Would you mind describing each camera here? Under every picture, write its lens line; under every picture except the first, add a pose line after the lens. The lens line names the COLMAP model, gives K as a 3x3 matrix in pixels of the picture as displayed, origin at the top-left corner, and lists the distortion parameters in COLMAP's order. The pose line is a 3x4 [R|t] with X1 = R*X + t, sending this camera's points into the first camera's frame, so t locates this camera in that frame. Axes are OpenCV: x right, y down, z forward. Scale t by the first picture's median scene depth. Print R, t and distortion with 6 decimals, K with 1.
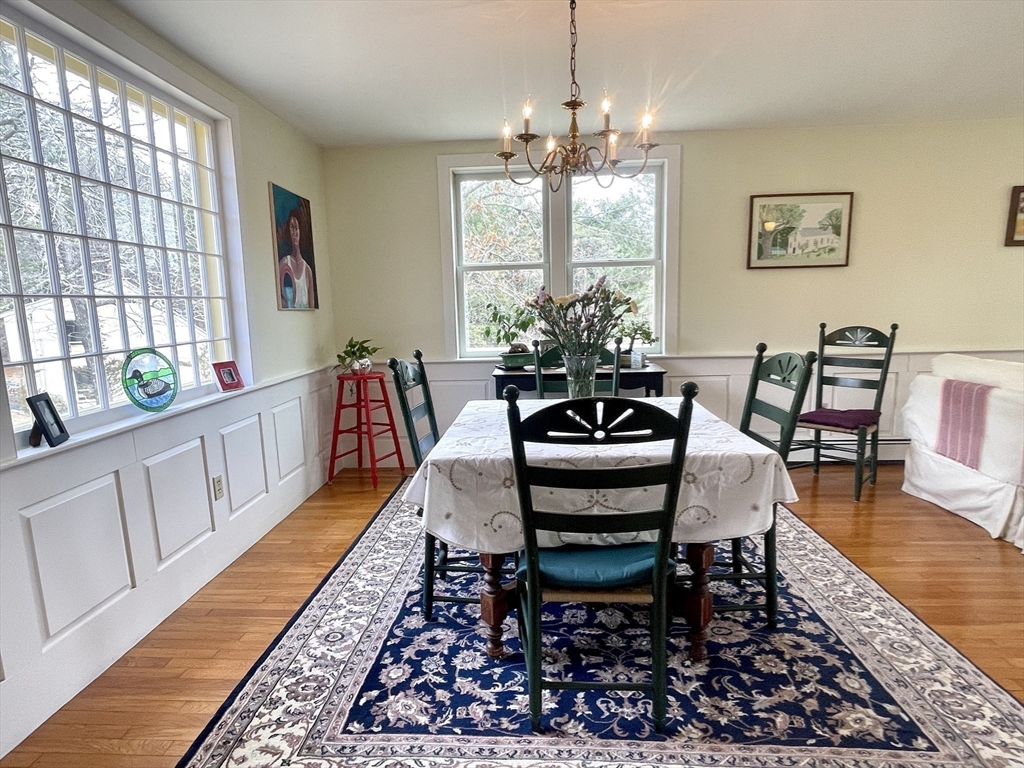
lens RADIAL K [[569.3, 0, 505.7], [0, 569.3, 387.5], [0, 0, 1]] dist [0.002554, 0.000143]
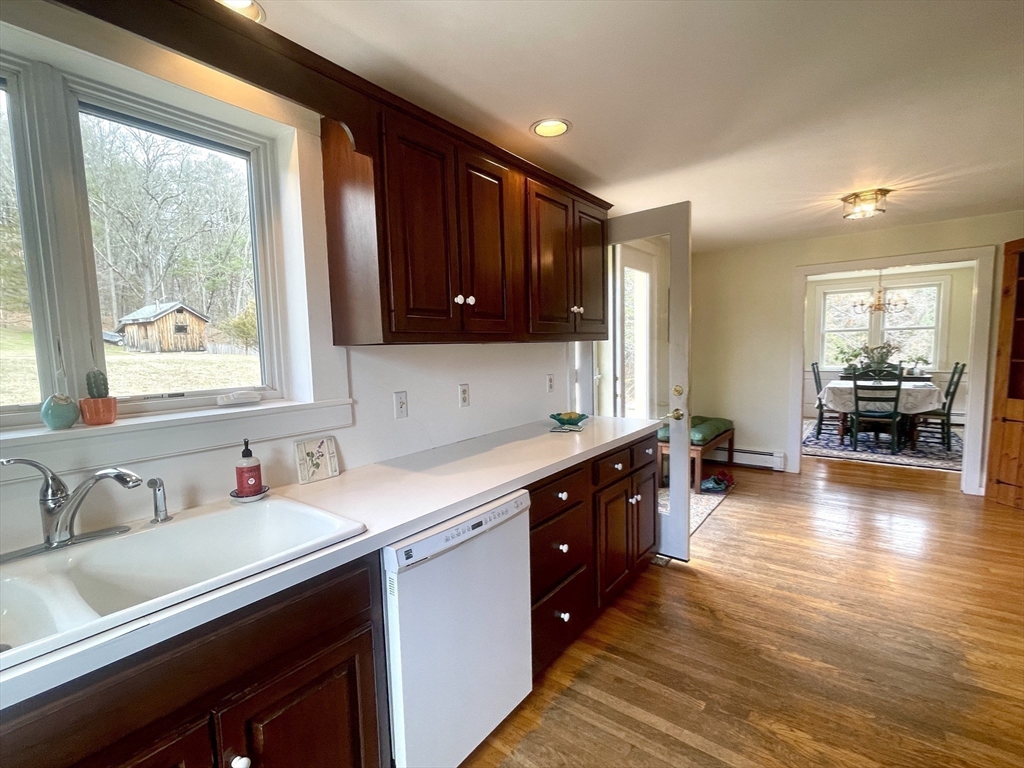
lens RADIAL K [[478.3, 0, 509.9], [0, 478.3, 386.9], [0, 0, 1]] dist [0.010404, -0.000041]
pose [[0.834654, 0.054602, -0.548062, -0.068392], [-0.080497, 0.996482, -0.023313, 0.188534], [0.544861, 0.063575, 0.836113, -1.500241]]
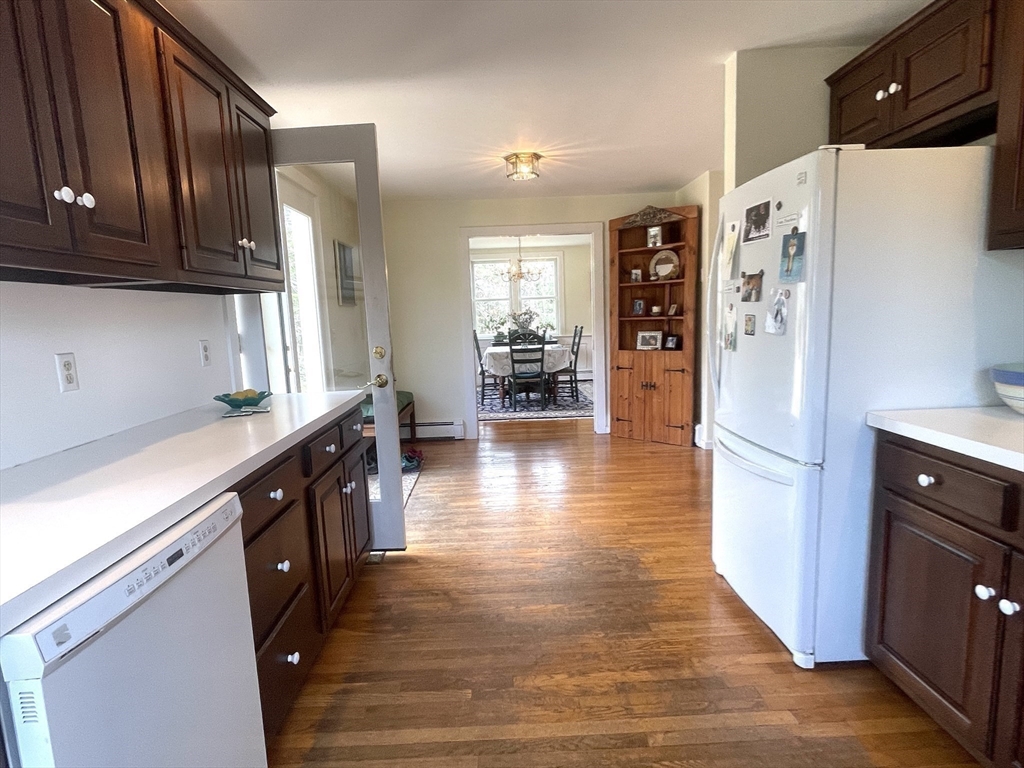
lens RADIAL K [[557.7, 0, 504.8], [0, 557.7, 387.9], [0, 0, 1]] dist [0.002481, -0.004214]
pose [[0.996716, -0.021977, 0.077933, -0.158990], [0.023374, 0.999581, -0.017064, 0.220022], [-0.077526, 0.018829, 0.996813, -1.470085]]
